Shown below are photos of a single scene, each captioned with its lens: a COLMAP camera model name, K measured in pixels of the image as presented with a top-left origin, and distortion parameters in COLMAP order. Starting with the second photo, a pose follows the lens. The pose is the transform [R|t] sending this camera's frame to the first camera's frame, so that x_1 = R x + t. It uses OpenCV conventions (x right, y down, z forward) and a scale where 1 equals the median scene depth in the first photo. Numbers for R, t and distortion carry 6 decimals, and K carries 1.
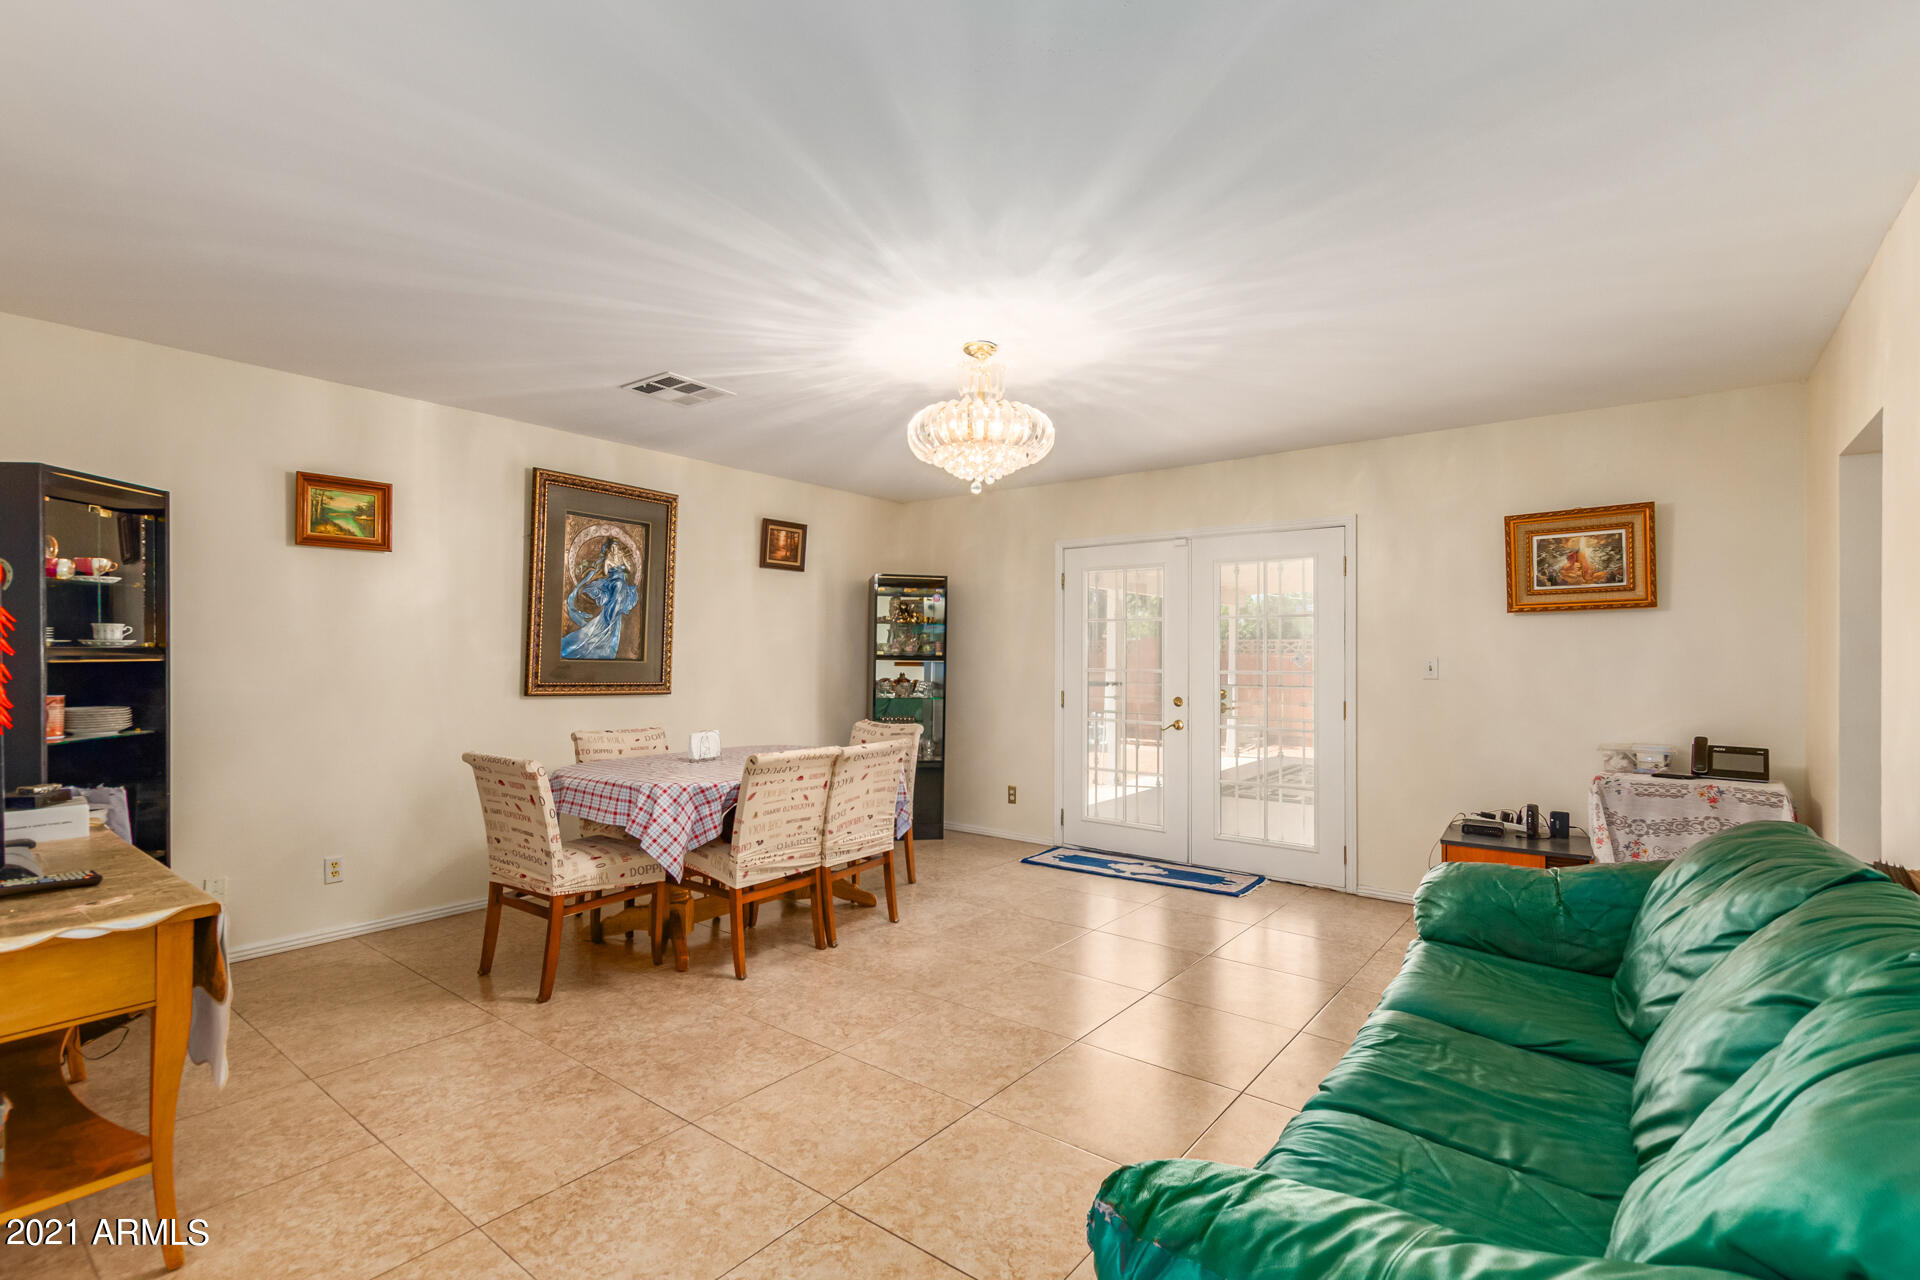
lens RADIAL K [[893.4, 0, 943.0], [0, 893.4, 639.9], [0, 0, 1]] dist [0.003012, 0.000844]
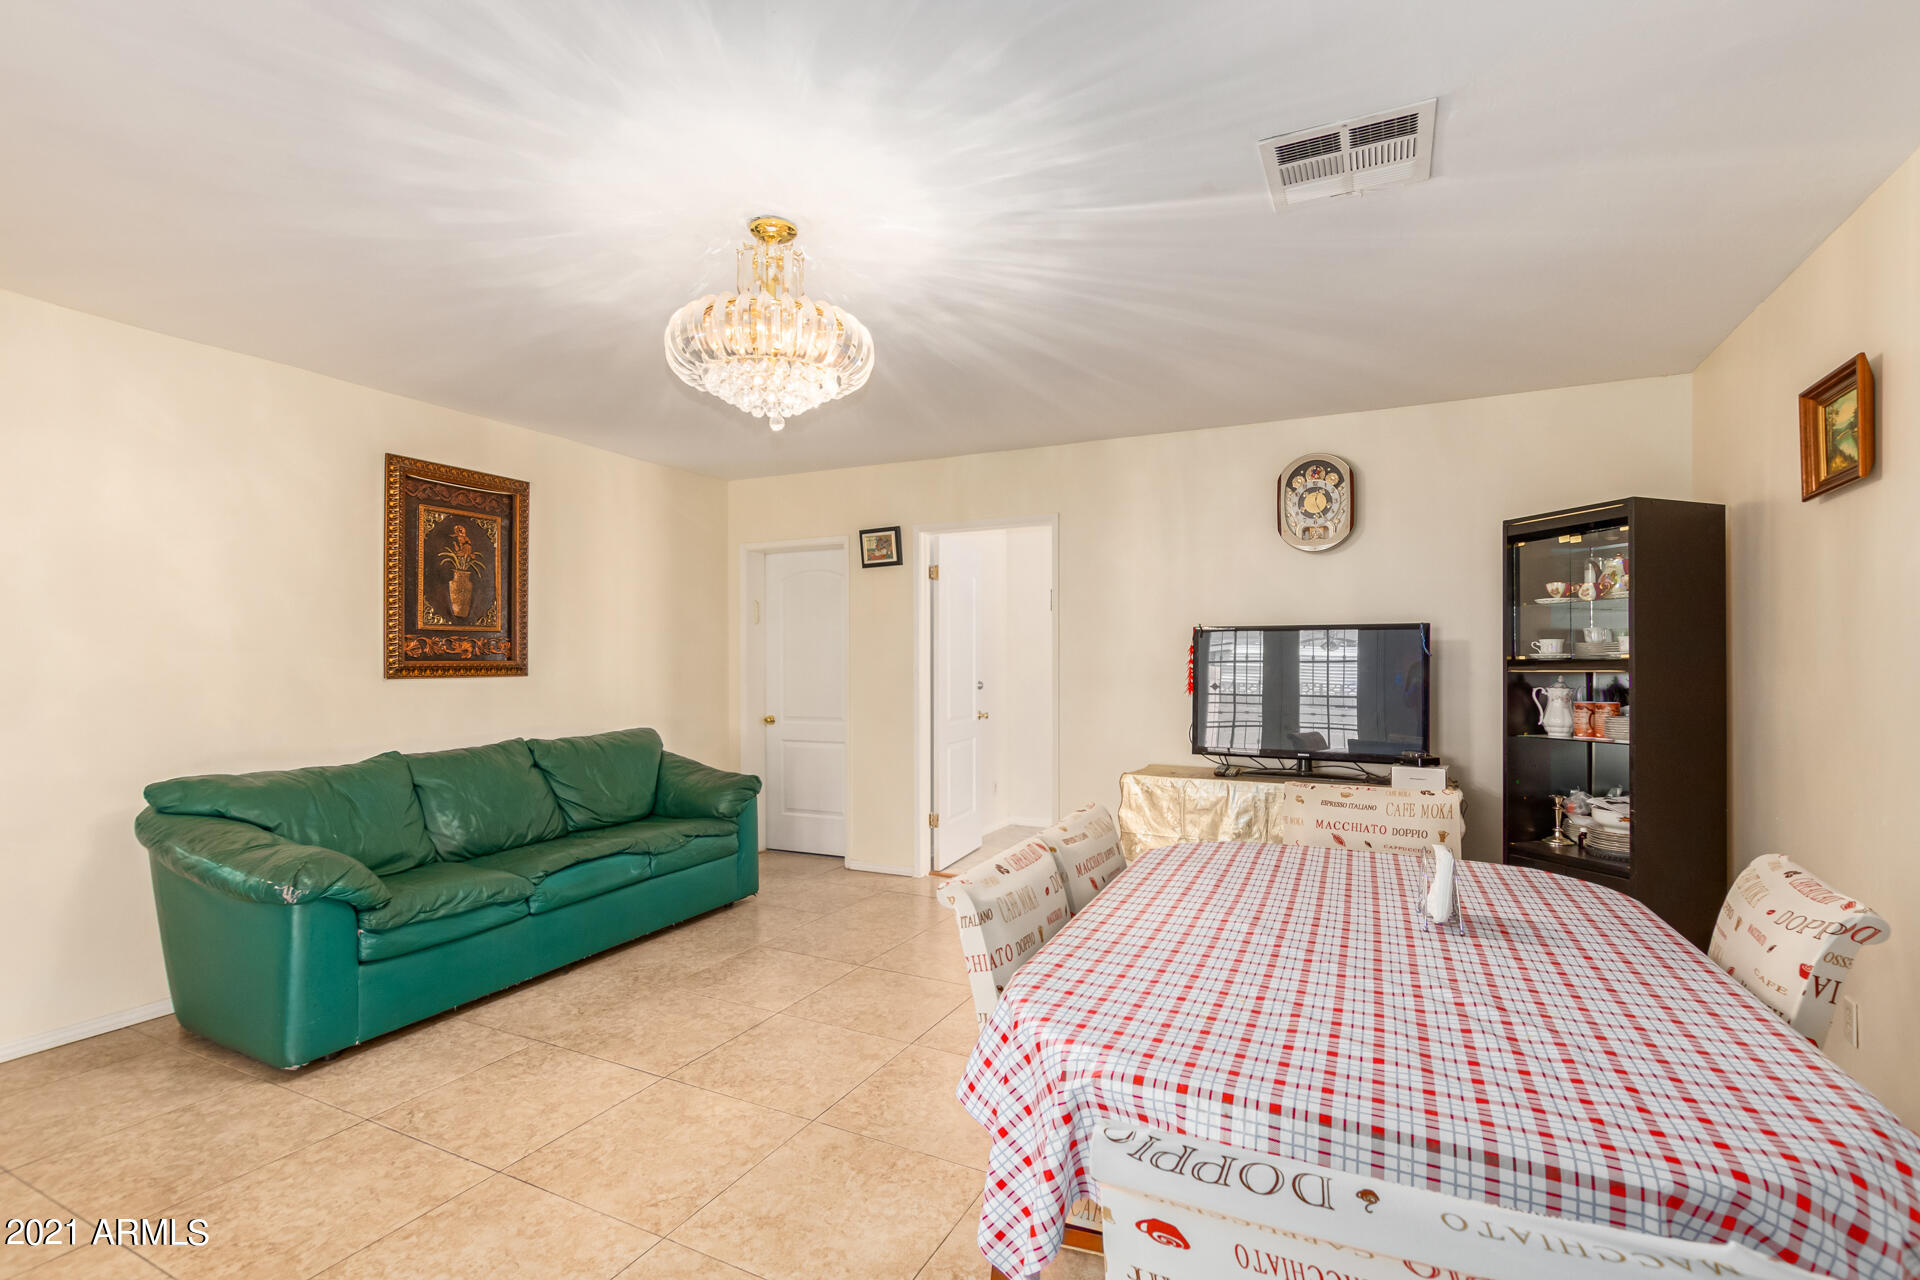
lens RADIAL K [[893.4, 0, 946.6], [0, 893.4, 655.7], [0, 0, 1]] dist [0.003012, 0.000844]
pose [[-0.980644, -0.010825, -0.195499, 0.037439], [-0.004987, 0.999527, -0.030331, 0.031683], [0.195735, -0.028769, -0.980235, 1.518002]]
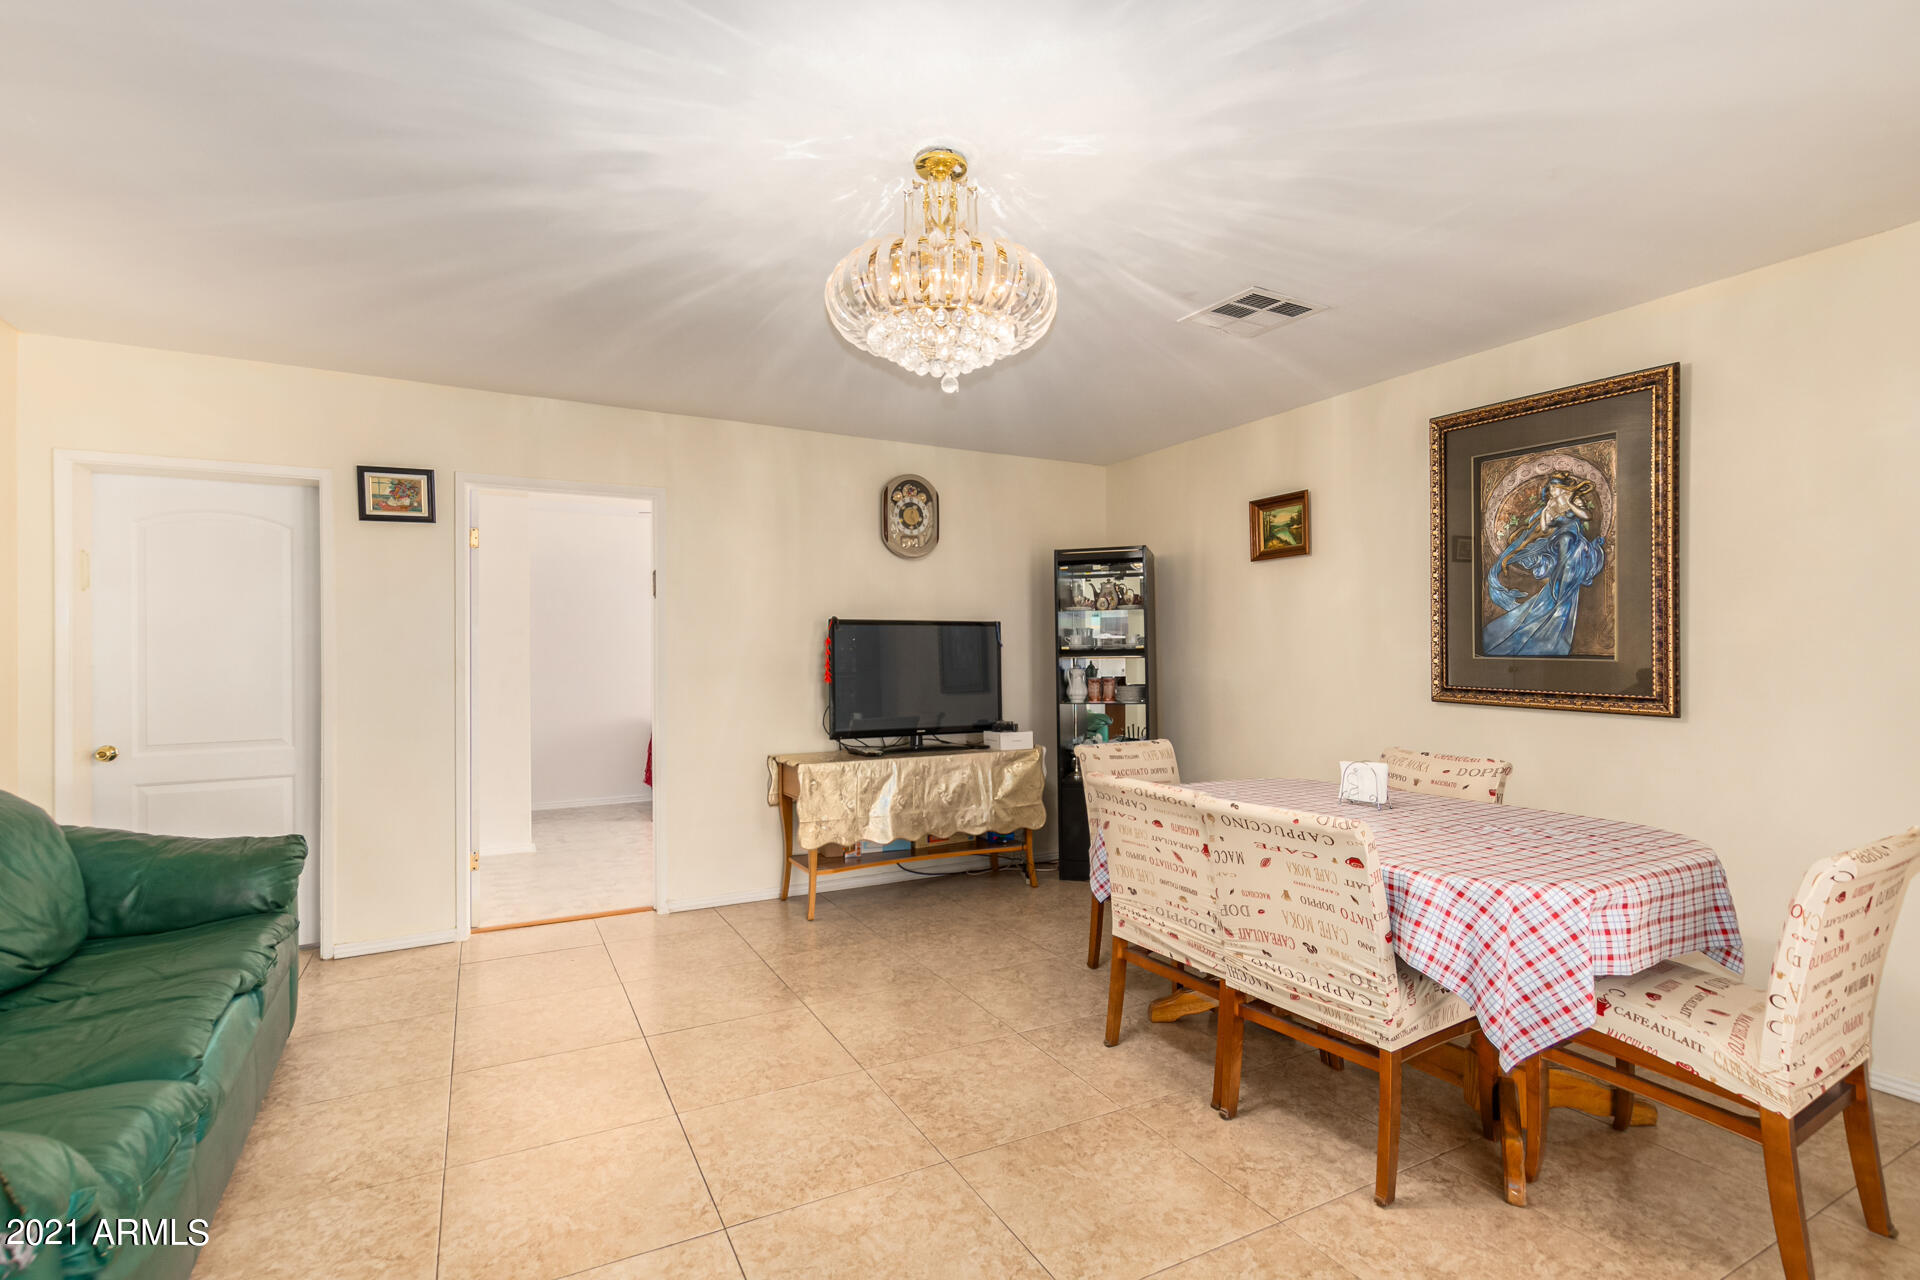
lens RADIAL K [[893.4, 0, 966.9], [0, 893.4, 638.8], [0, 0, 1]] dist [0.003012, 0.000844]
pose [[-0.393306, -0.017846, -0.919235, 0.538720], [0.020782, 0.999384, -0.028293, 0.024109], [0.919173, -0.030232, -0.392692, 1.109726]]
